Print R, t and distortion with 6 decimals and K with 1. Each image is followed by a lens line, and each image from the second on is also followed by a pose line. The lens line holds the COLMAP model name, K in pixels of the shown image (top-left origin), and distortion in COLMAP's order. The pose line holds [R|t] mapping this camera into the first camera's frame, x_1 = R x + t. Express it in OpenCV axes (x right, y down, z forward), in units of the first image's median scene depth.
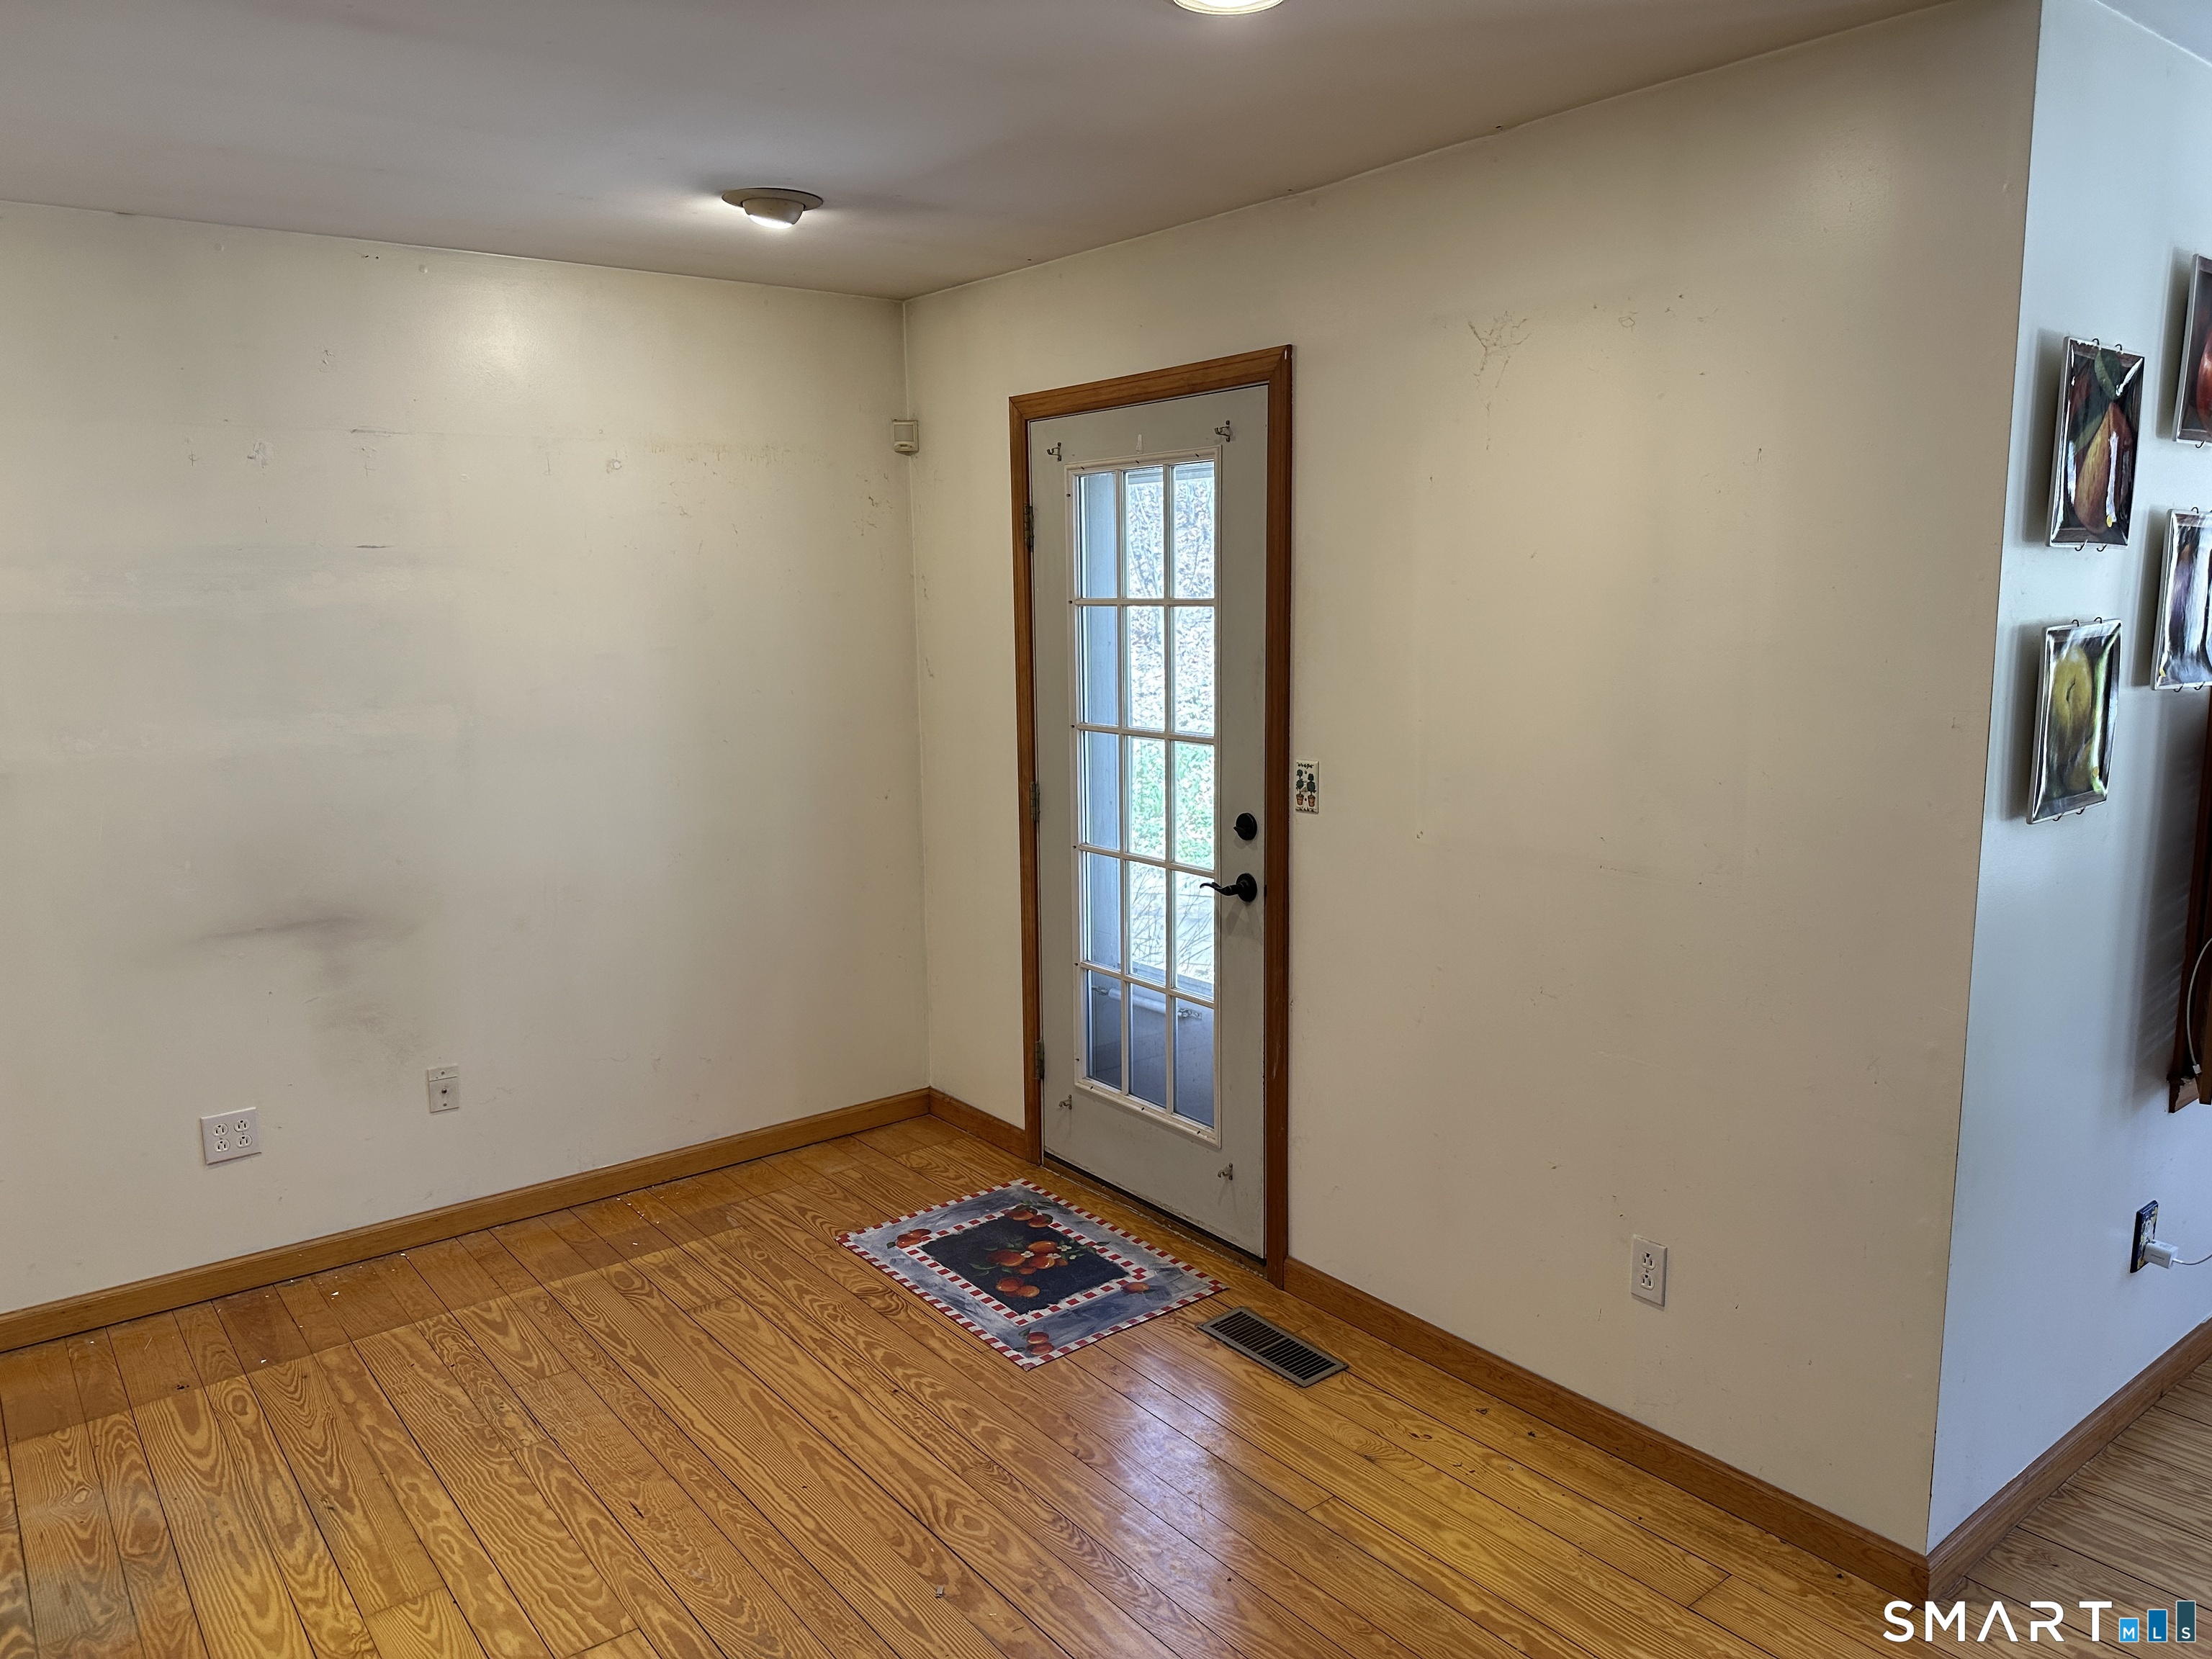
lens RADIAL K [[1548.6, 0, 1112.9], [0, 1548.6, 835.2], [0, 0, 1]] dist [0.058807, -0.073556]
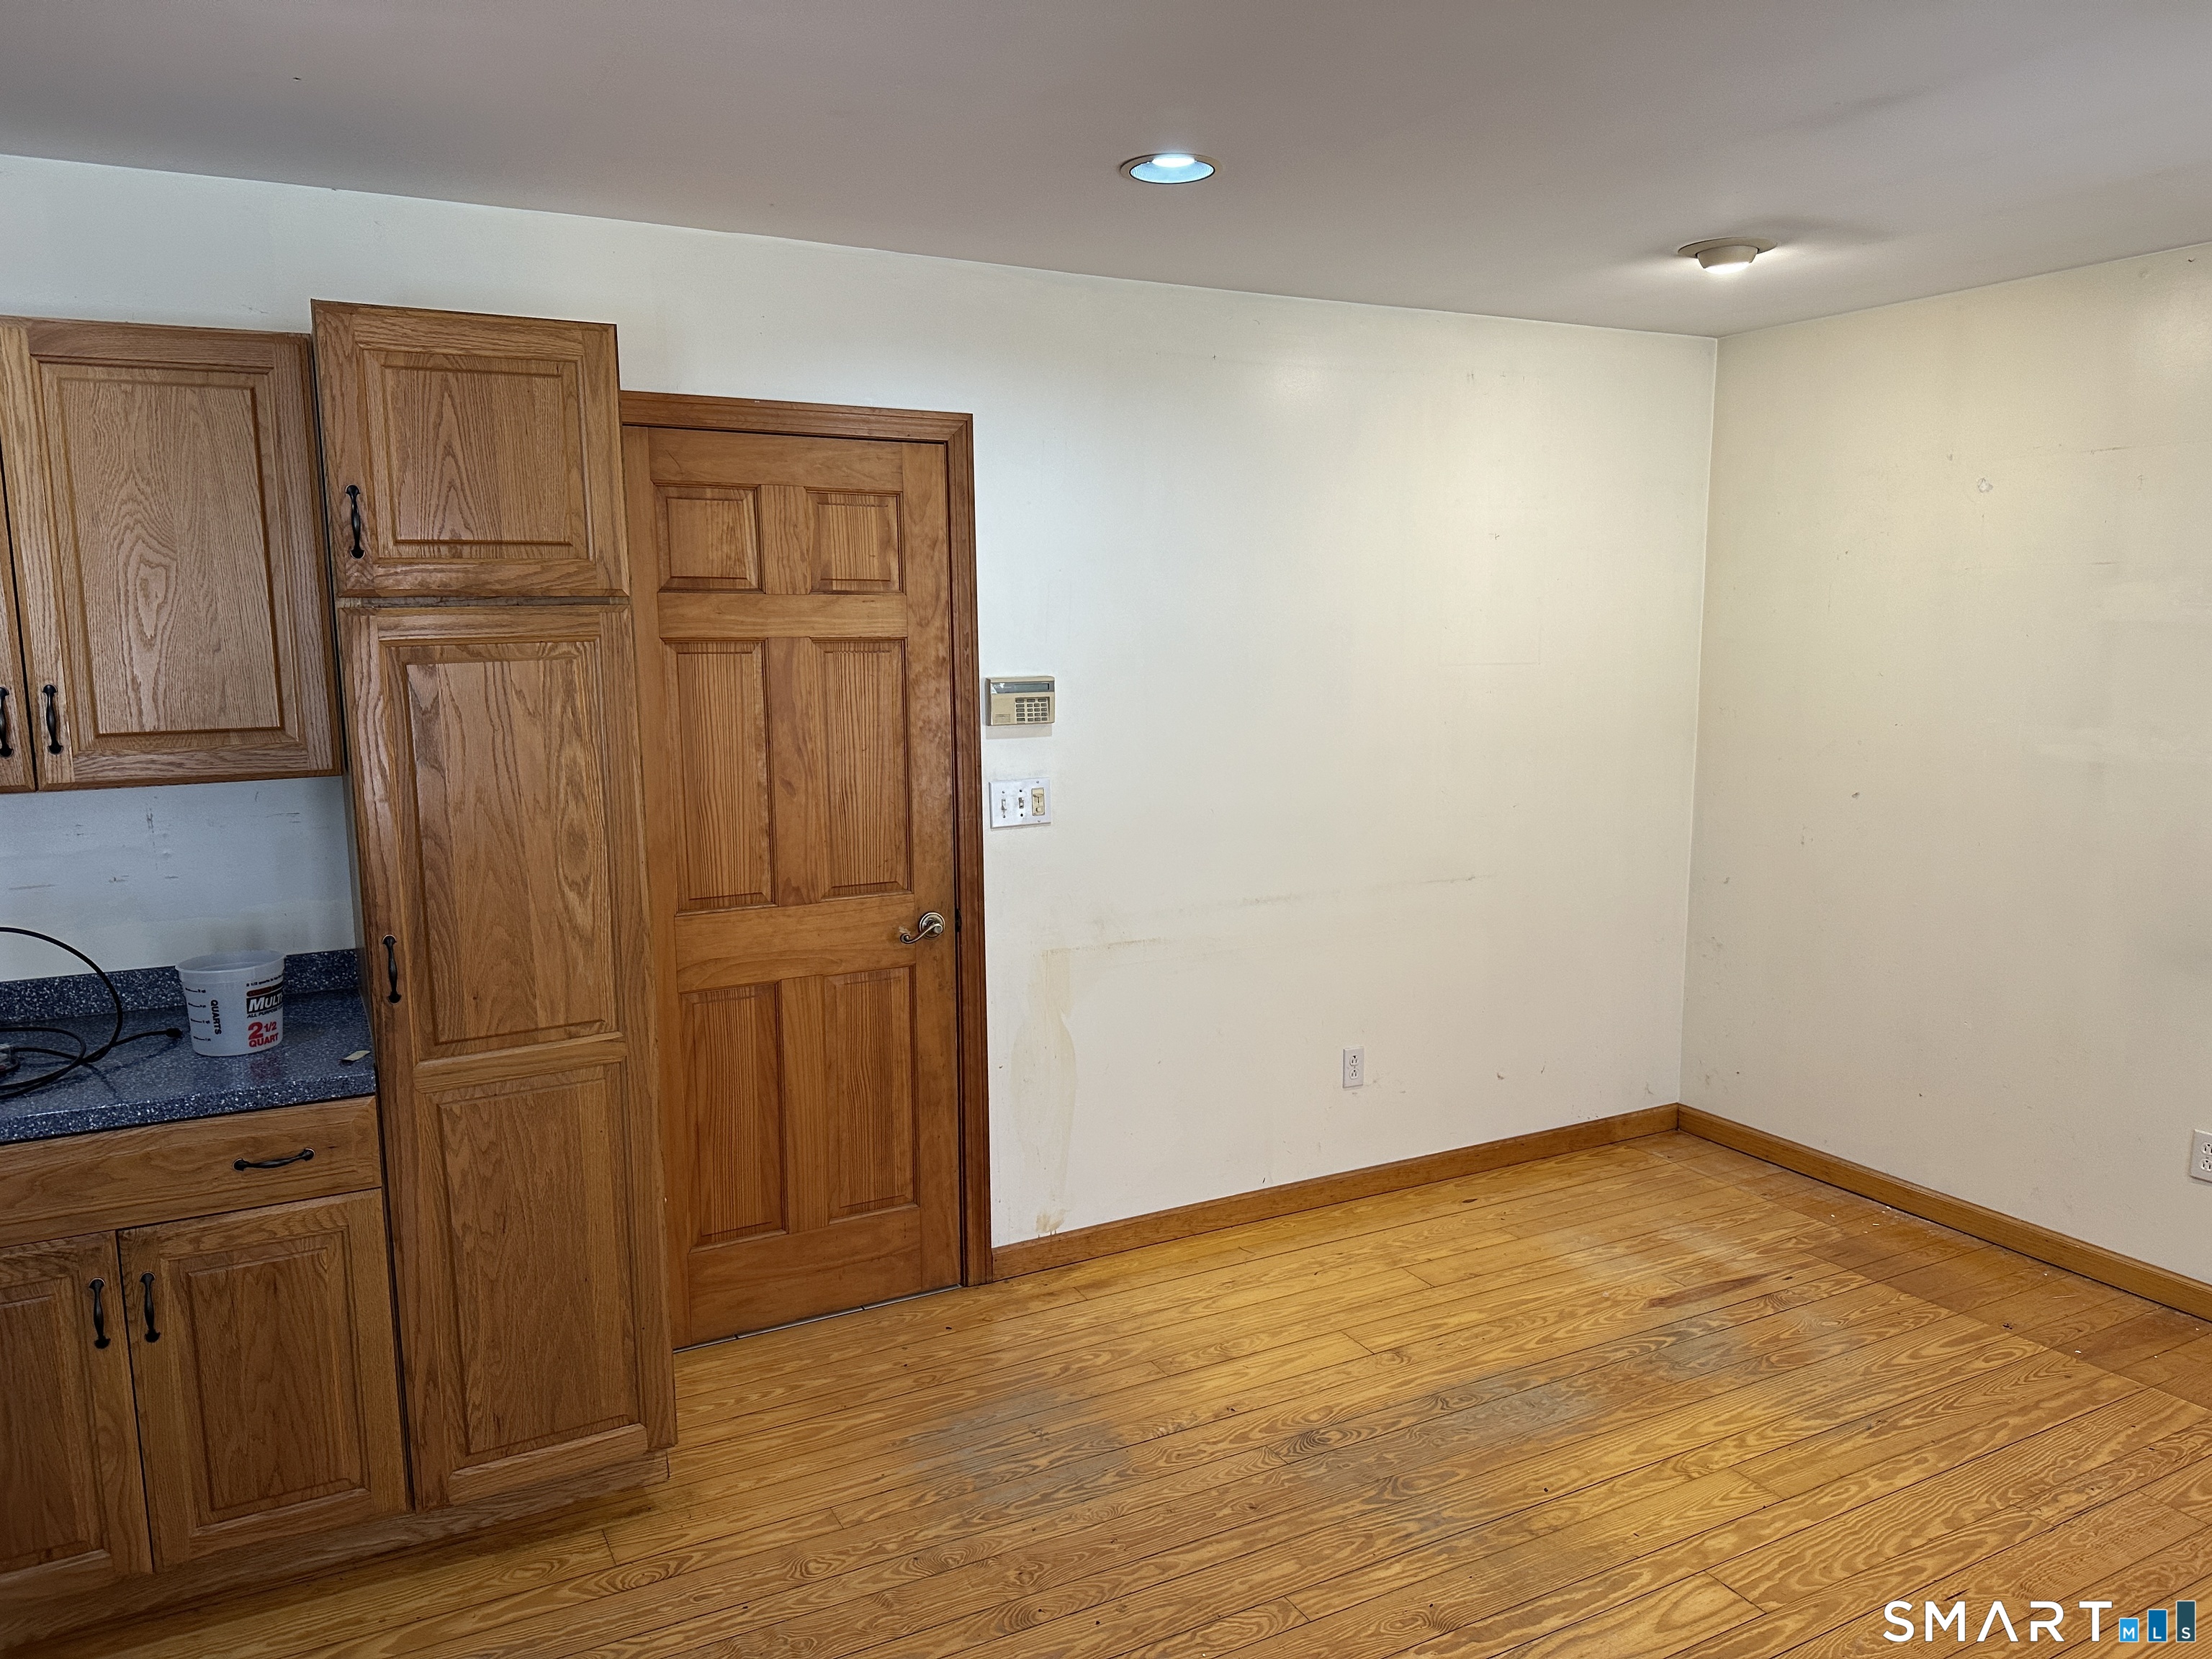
lens RADIAL K [[1548.6, 0, 1105.0], [0, 1548.6, 826.2], [0, 0, 1]] dist [0.058807, -0.073556]
pose [[-0.146682, 0.161670, -0.975883, 0.544544], [-0.158218, 0.970018, 0.184479, -0.095960], [0.976448, 0.181462, -0.116705, 0.471122]]
